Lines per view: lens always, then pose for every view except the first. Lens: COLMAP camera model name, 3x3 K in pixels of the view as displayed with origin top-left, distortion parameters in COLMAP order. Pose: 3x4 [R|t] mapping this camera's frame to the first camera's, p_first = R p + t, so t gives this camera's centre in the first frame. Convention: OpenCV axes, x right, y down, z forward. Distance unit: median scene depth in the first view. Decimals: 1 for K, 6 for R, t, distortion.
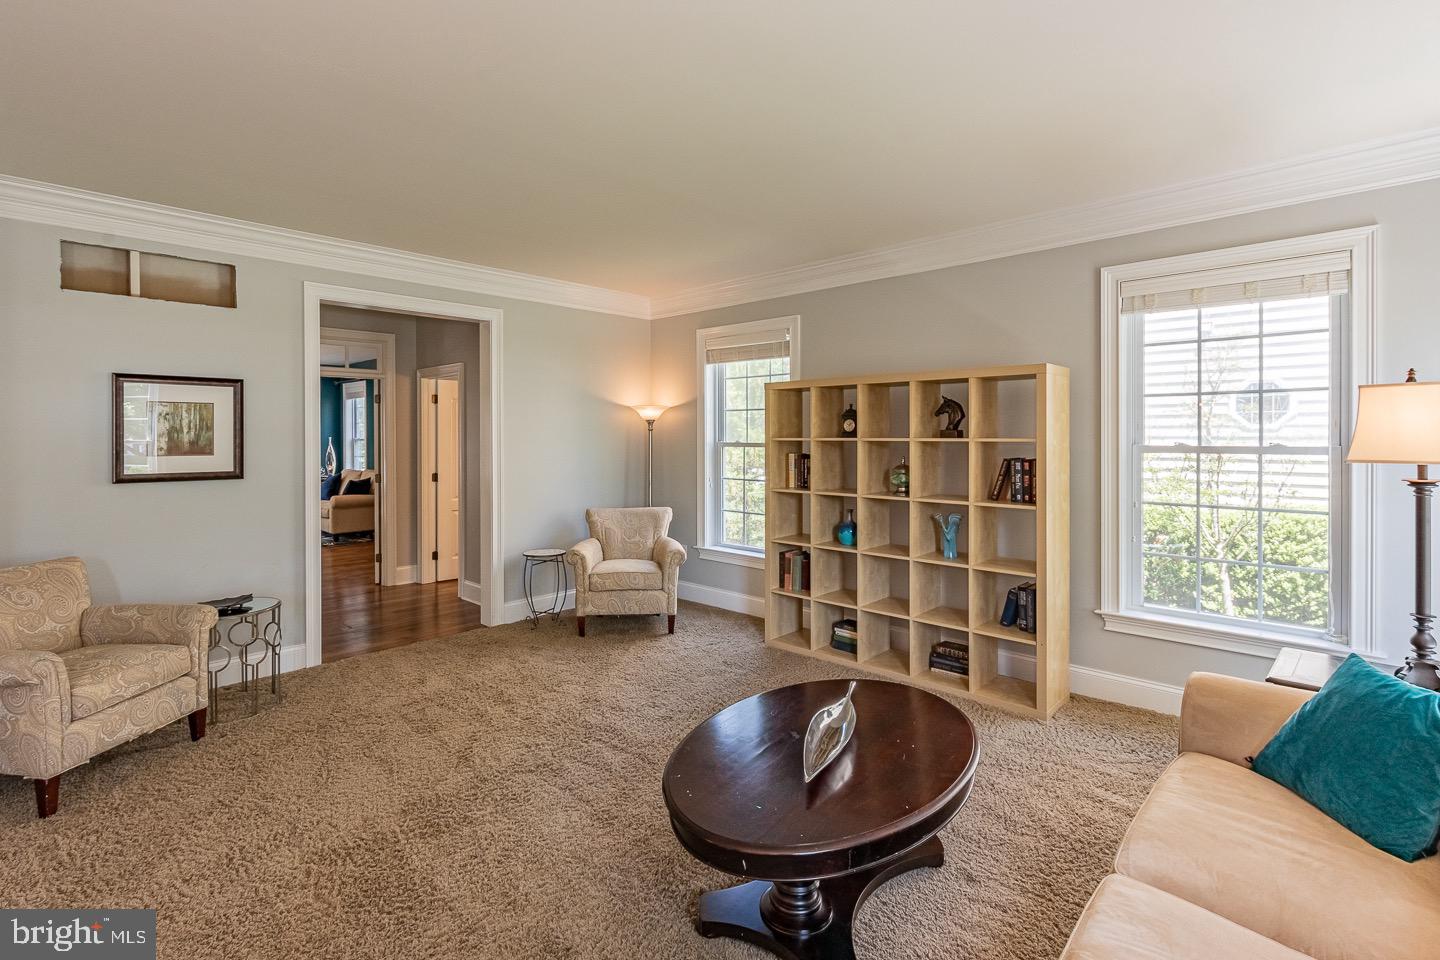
lens RADIAL K [[678.4, 0, 710.9], [0, 678.4, 438.8], [0, 0, 1]] dist [0.002120, 0.001109]
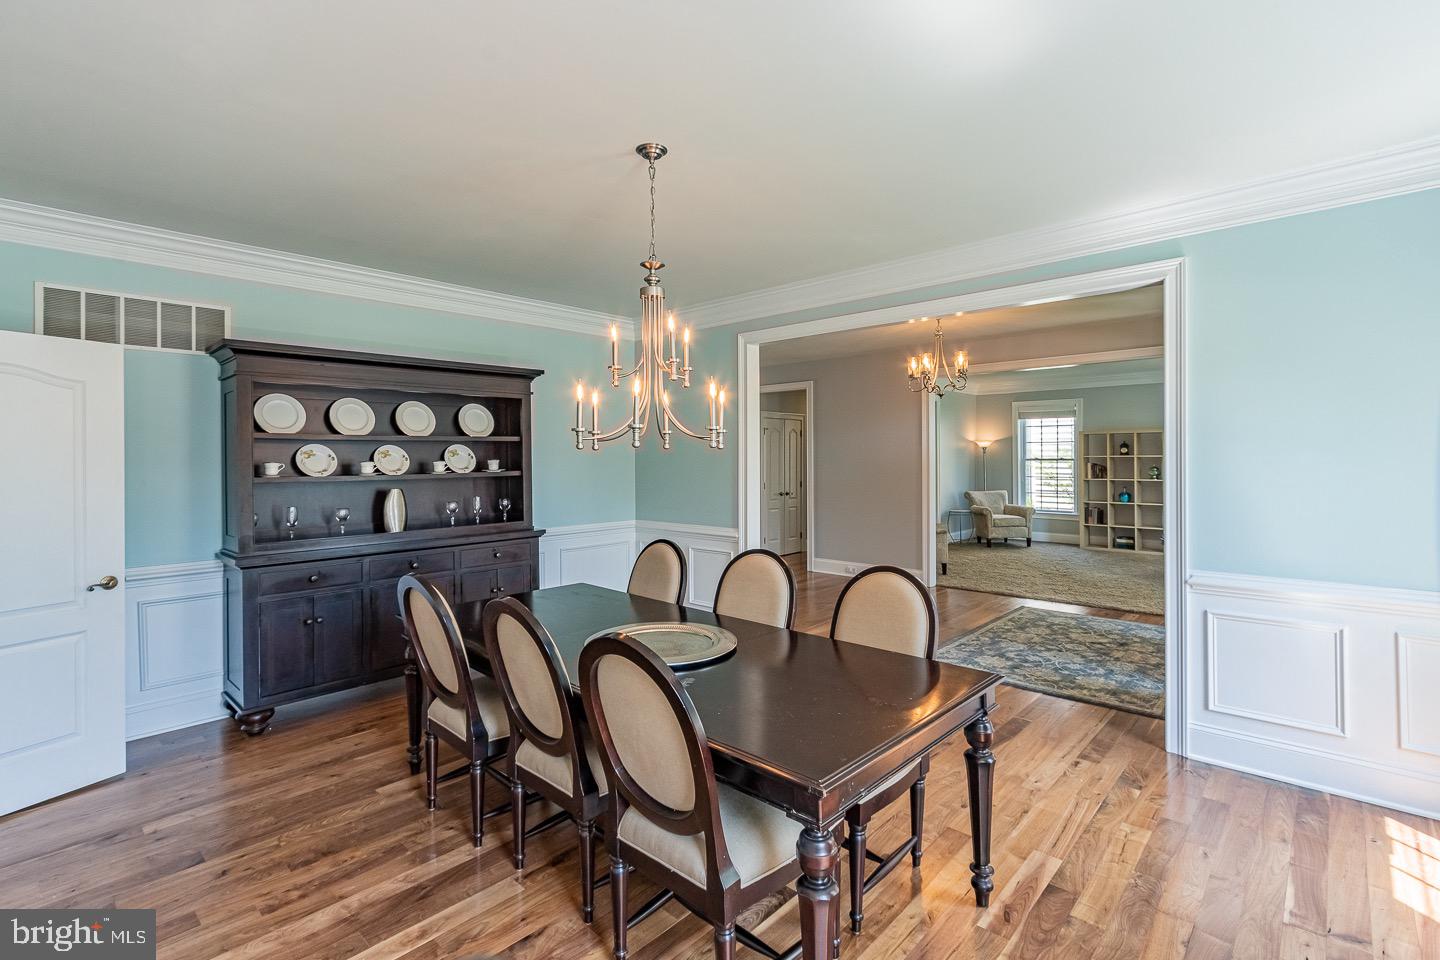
lens RADIAL K [[678.4, 0, 722.4], [0, 678.4, 454.0], [0, 0, 1]] dist [0.002120, 0.001109]
pose [[0.998952, -0.001480, 0.045740, -1.091980], [0.002034, 0.999925, -0.012067, 0.015890], [-0.045719, 0.012147, 0.998880, -1.072385]]
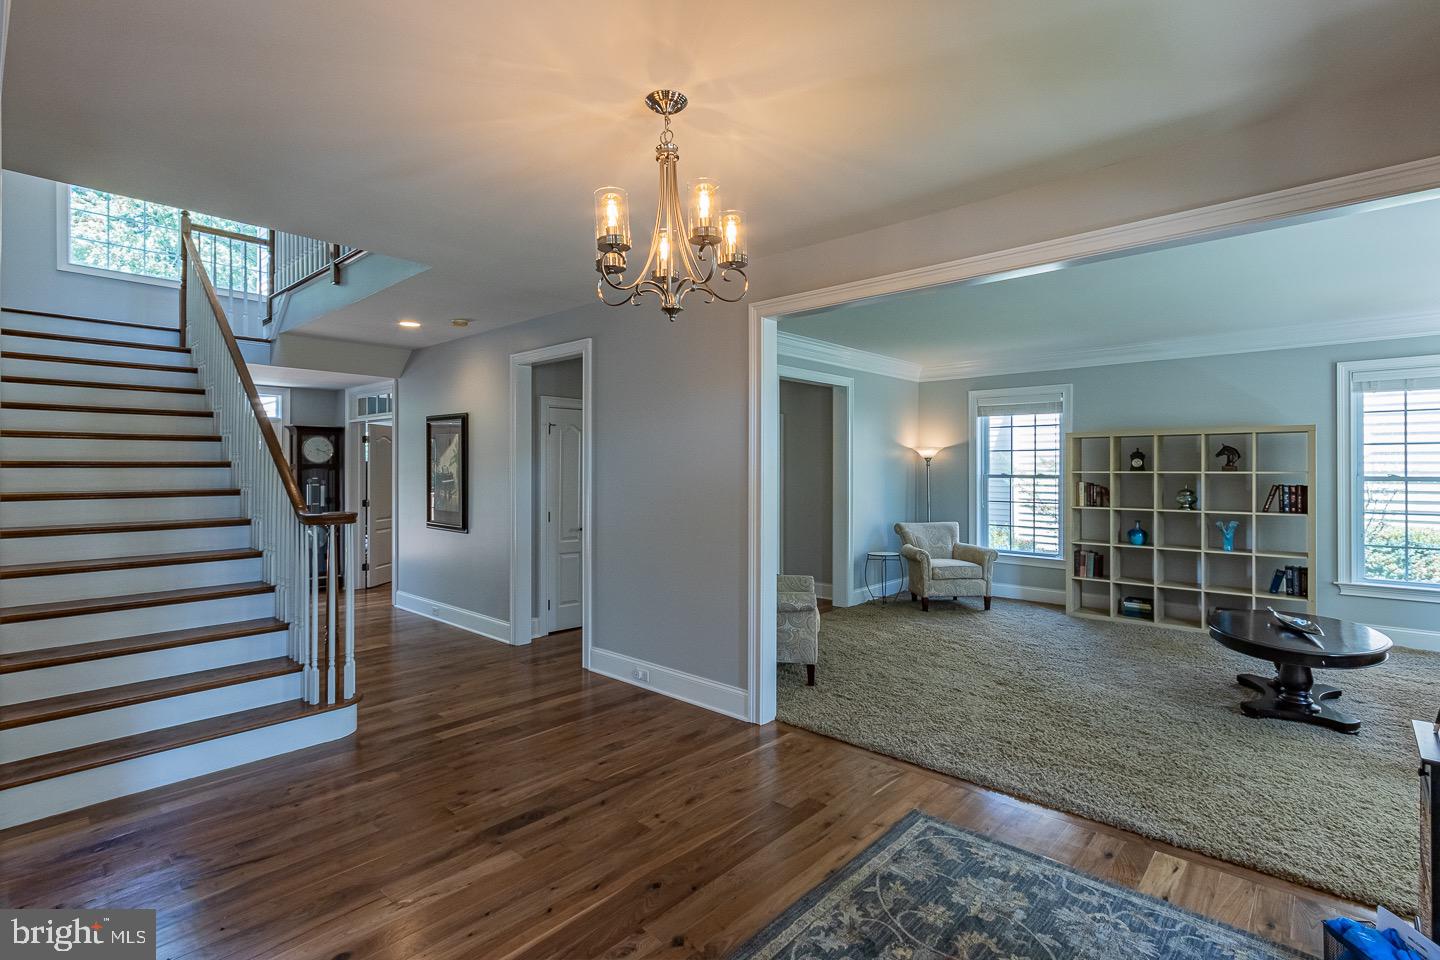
lens RADIAL K [[678.4, 0, 700.6], [0, 678.4, 469.0], [0, 0, 1]] dist [0.002120, 0.001109]
pose [[0.999825, 0.002714, 0.018536, -0.659777], [-0.002612, 0.999981, -0.005529, 0.003912], [-0.018551, 0.005480, 0.999813, -0.385807]]
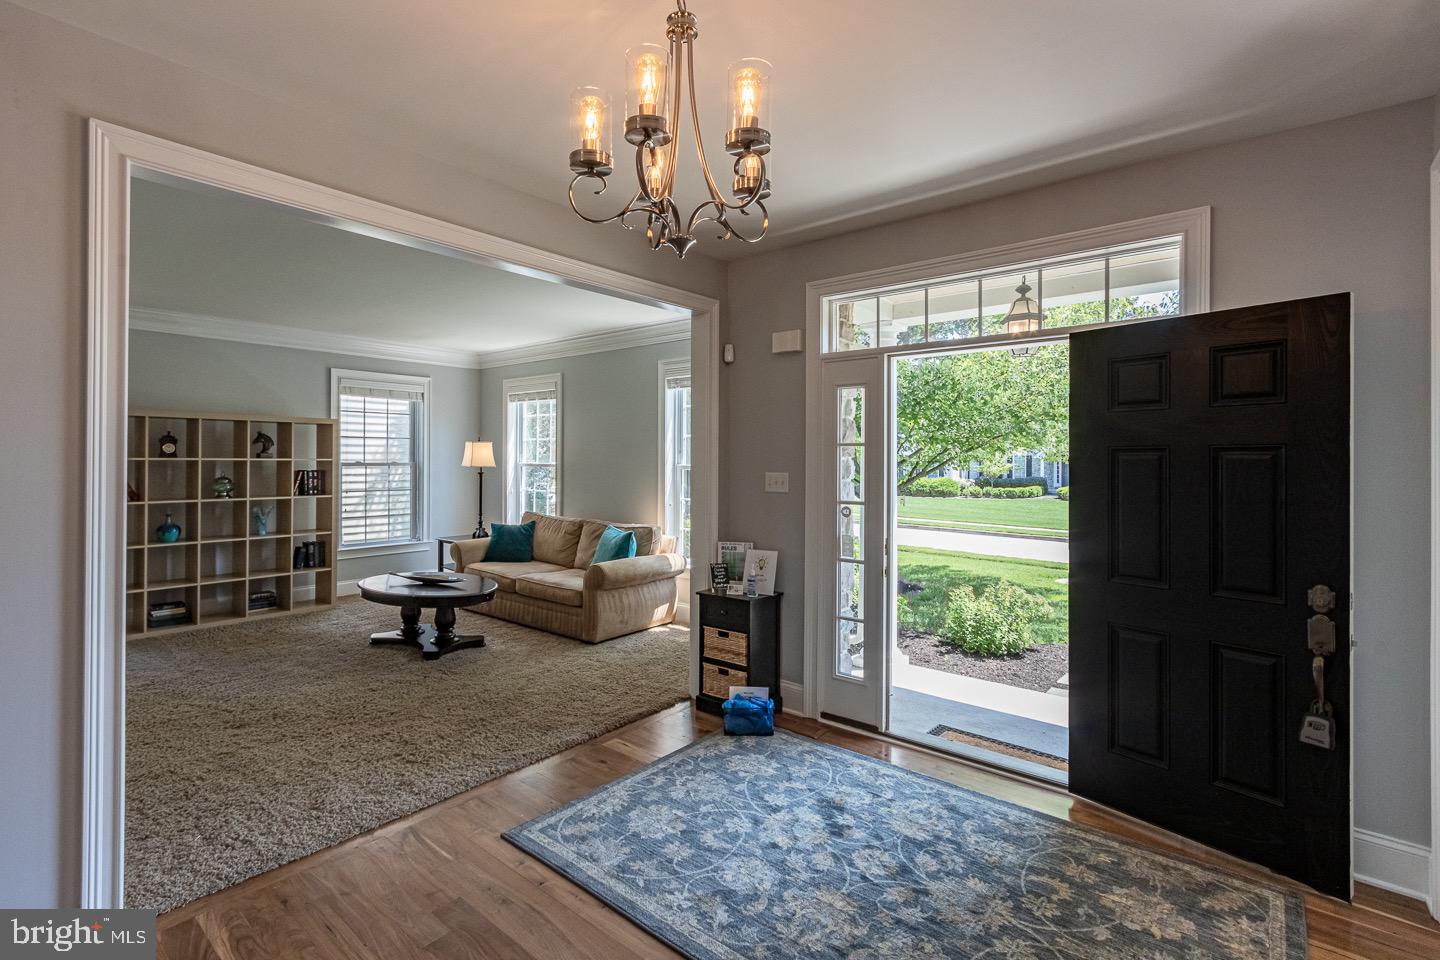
lens RADIAL K [[678.4, 0, 715.5], [0, 678.4, 461.5], [0, 0, 1]] dist [0.002120, 0.001109]
pose [[-0.084539, -0.001165, 0.996419, -0.999886], [-0.001459, 0.999998, 0.001045, 0.002008], [-0.996419, -0.001365, -0.084541, 0.069104]]
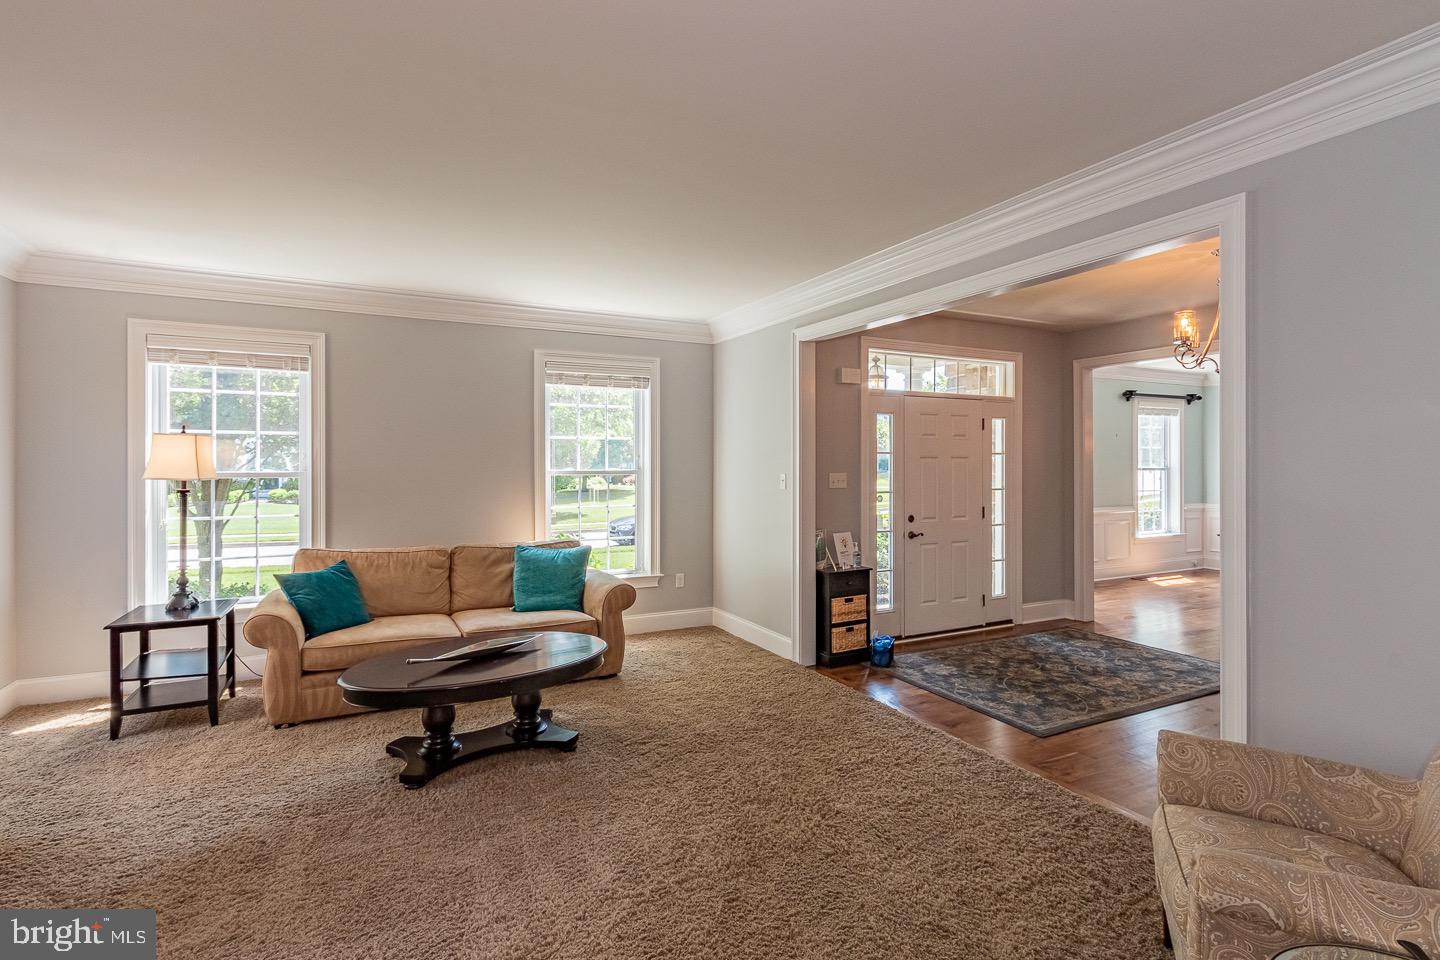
lens RADIAL K [[678.4, 0, 714.3], [0, 678.4, 458.8], [0, 0, 1]] dist [0.002120, 0.001109]
pose [[-0.948655, 0.003566, 0.316294, -0.365088], [0.002962, 0.999993, -0.002389, -0.004761], [-0.316300, -0.001329, -0.948658, 0.983747]]
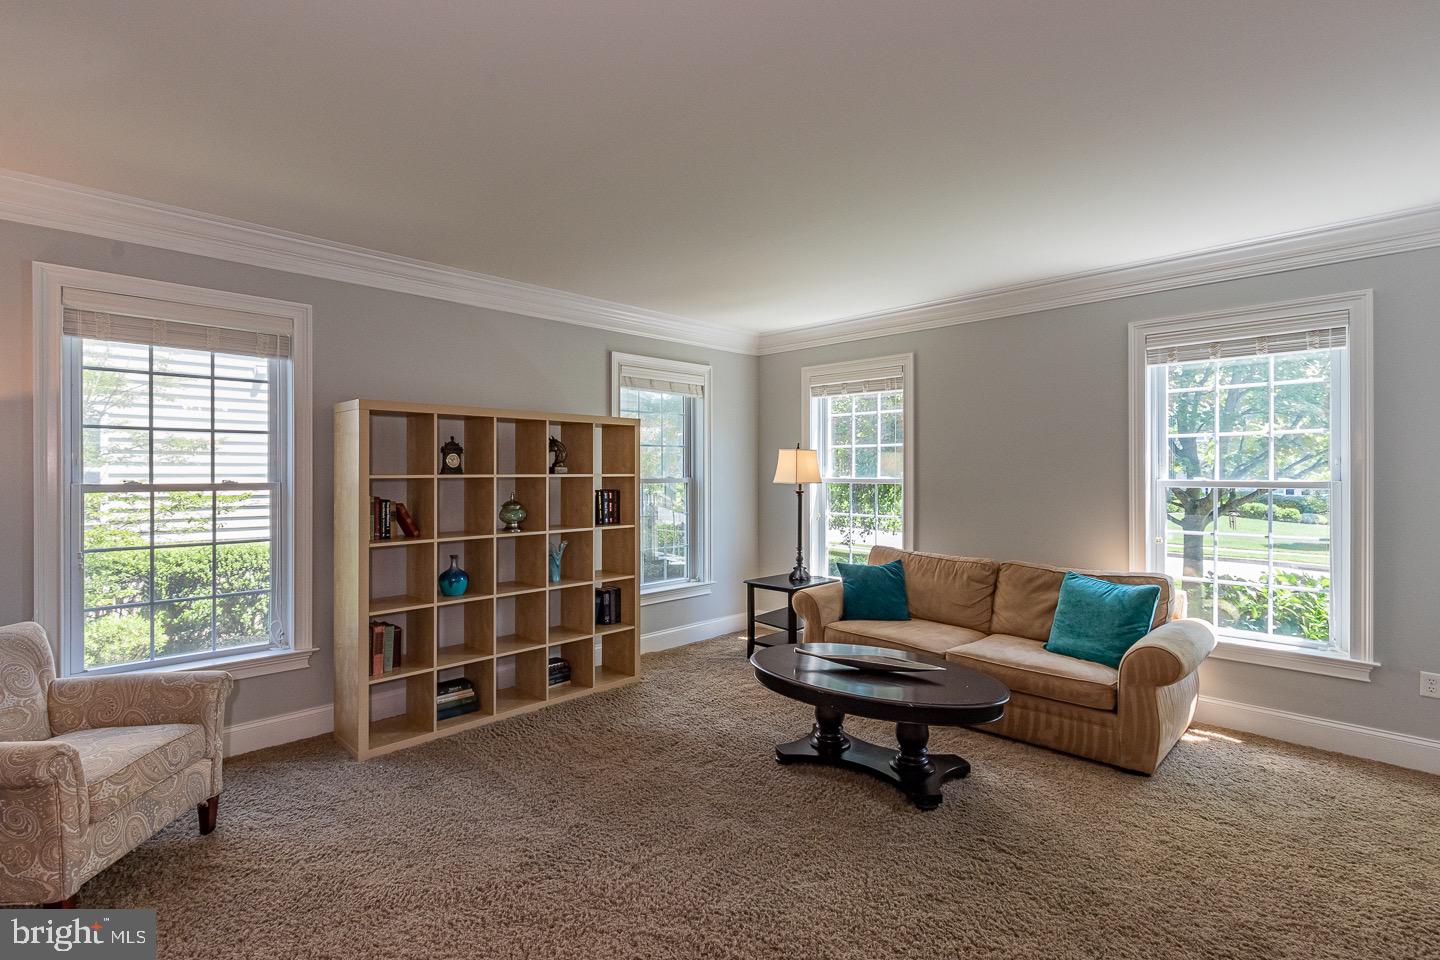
lens RADIAL K [[678.4, 0, 711.3], [0, 678.4, 479.0], [0, 0, 1]] dist [0.002120, 0.001109]
pose [[0.009758, -0.009018, 0.999912, -0.586190], [0.005630, 0.999944, 0.008963, -0.001569], [-0.999937, 0.005542, 0.009808, 0.562636]]
